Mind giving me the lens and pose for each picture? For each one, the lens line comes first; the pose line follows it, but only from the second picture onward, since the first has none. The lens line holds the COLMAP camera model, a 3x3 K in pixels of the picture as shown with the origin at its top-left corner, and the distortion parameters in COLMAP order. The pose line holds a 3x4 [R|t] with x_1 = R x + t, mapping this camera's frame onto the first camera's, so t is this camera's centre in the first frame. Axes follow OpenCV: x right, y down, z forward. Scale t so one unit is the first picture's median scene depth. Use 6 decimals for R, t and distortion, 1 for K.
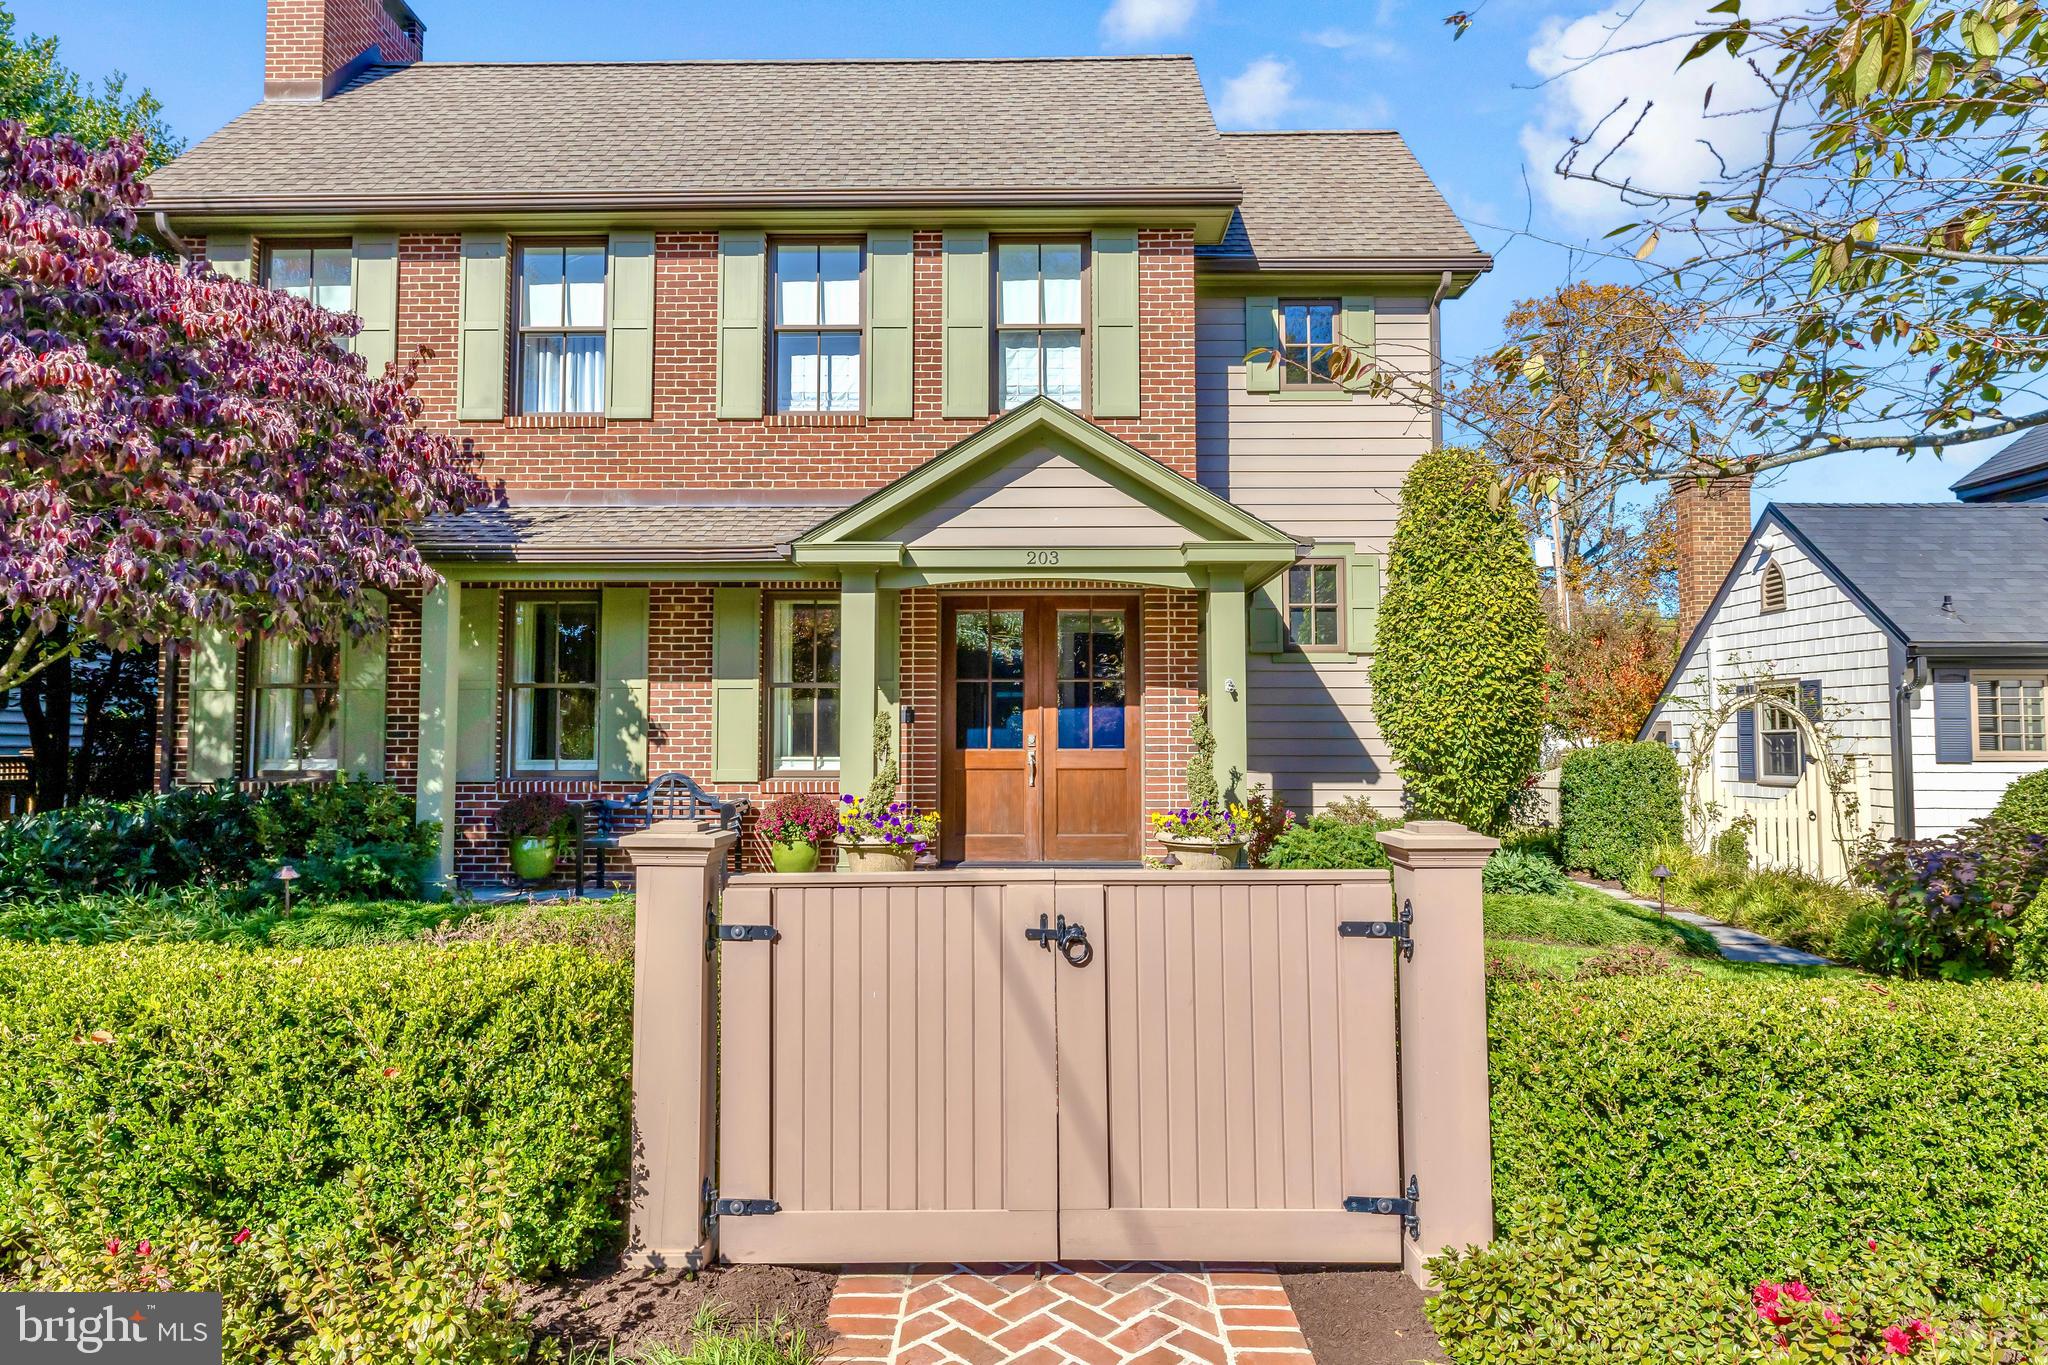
lens RADIAL K [[1025.2, 0, 1024.0], [0, 1025.2, 682.5], [0, 0, 1]] dist [-0.004768, -0.000773]
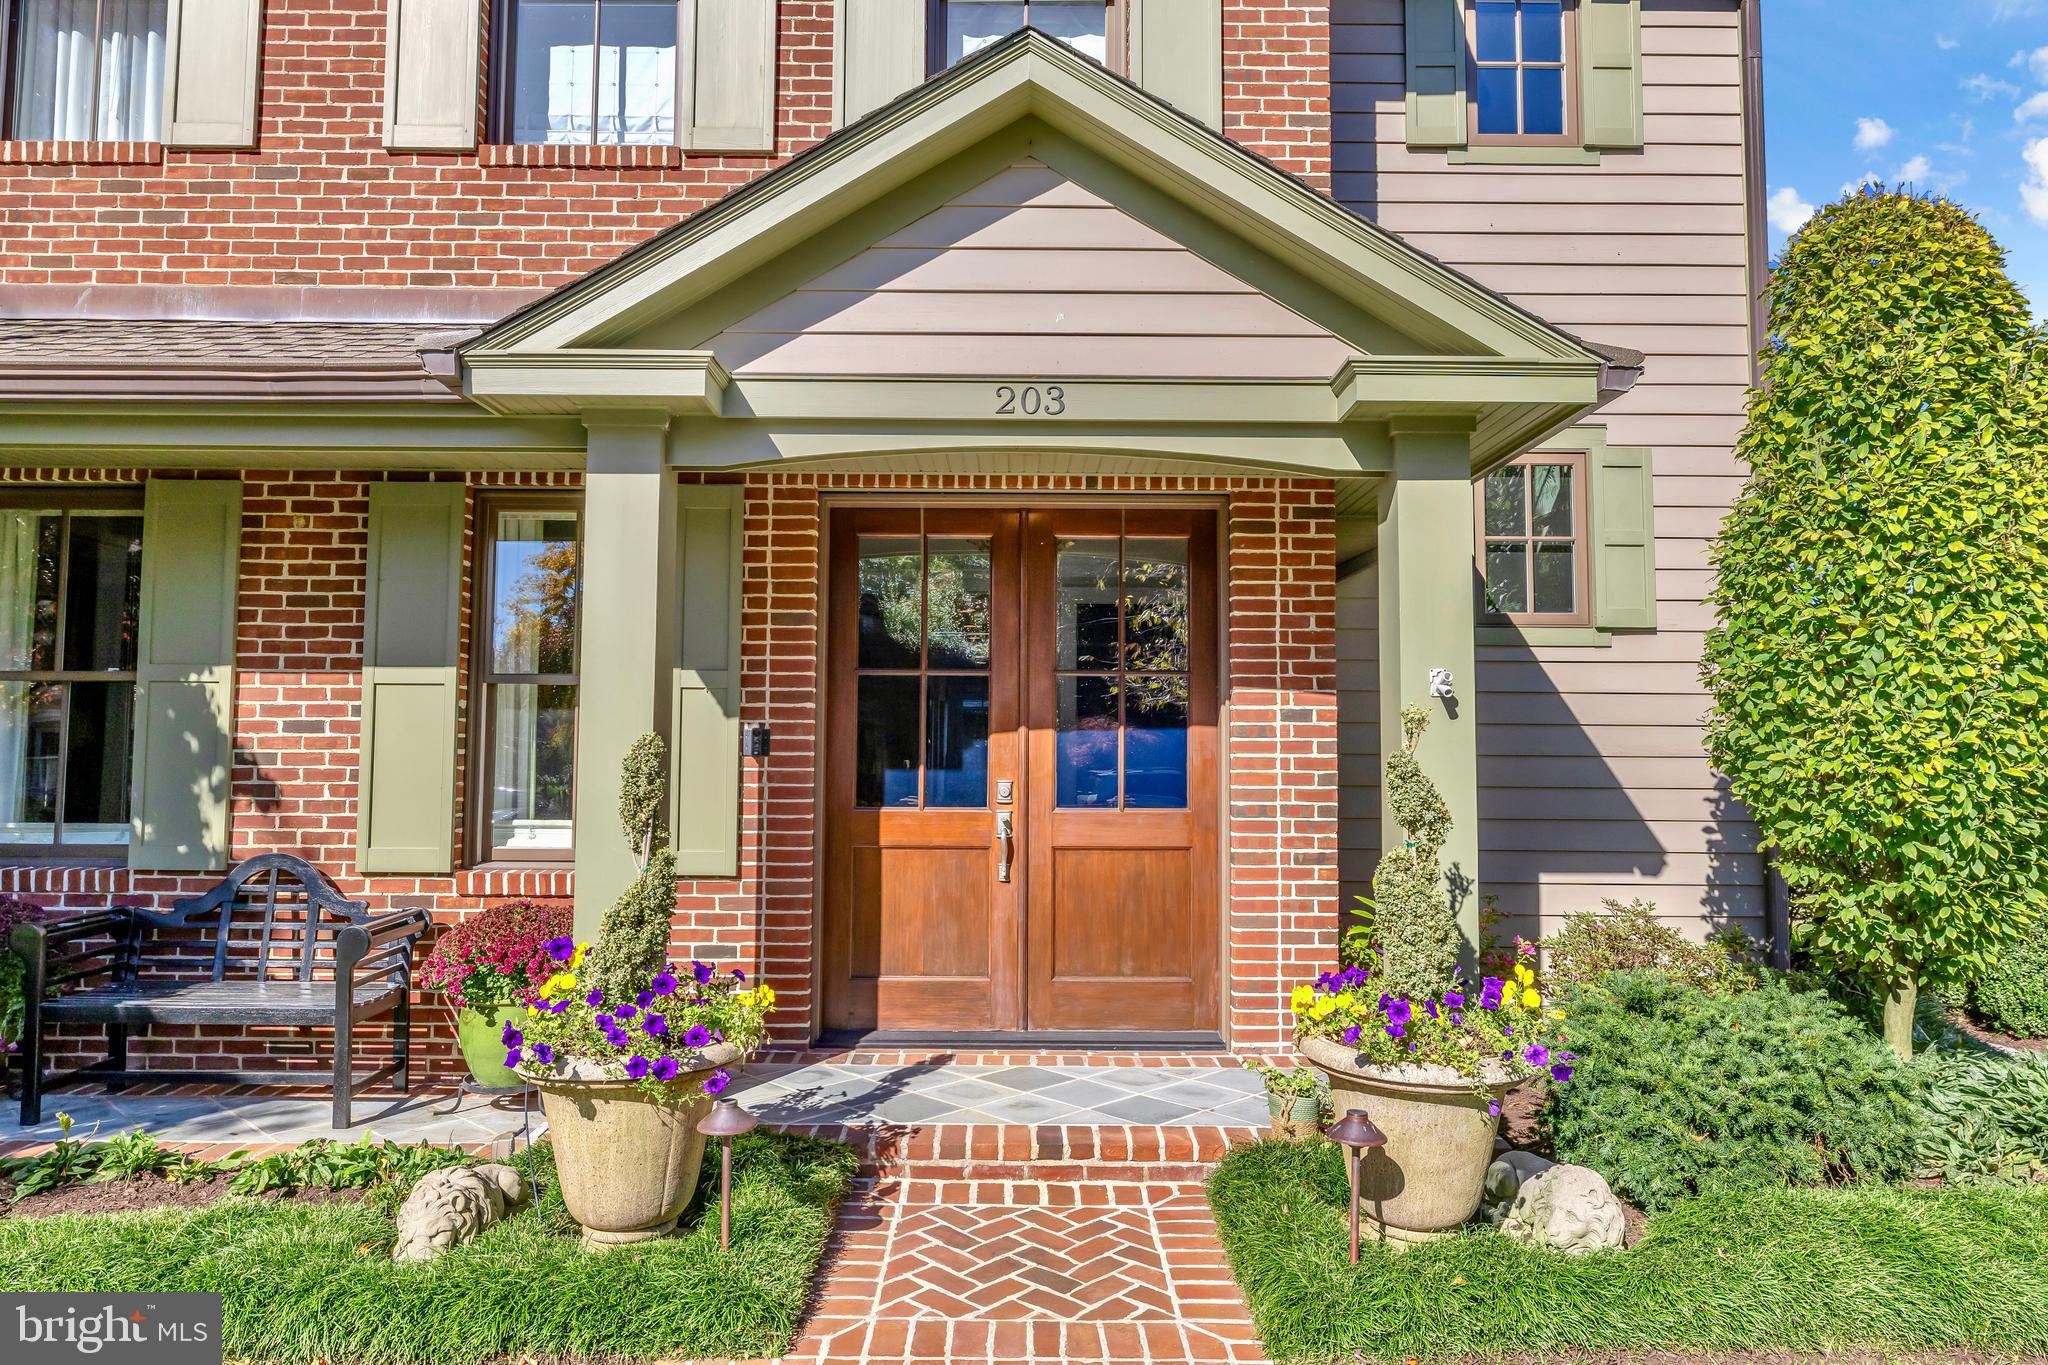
lens RADIAL K [[857.6, 0, 1024.0], [0, 857.6, 682.5], [0, 0, 1]] dist [-0.002146, -0.000108]
pose [[0.999578, 0.007982, 0.027927, 0.004934], [-0.007549, 0.999850, -0.015576, 0.009212], [-0.028047, 0.015359, 0.999489, 0.577499]]
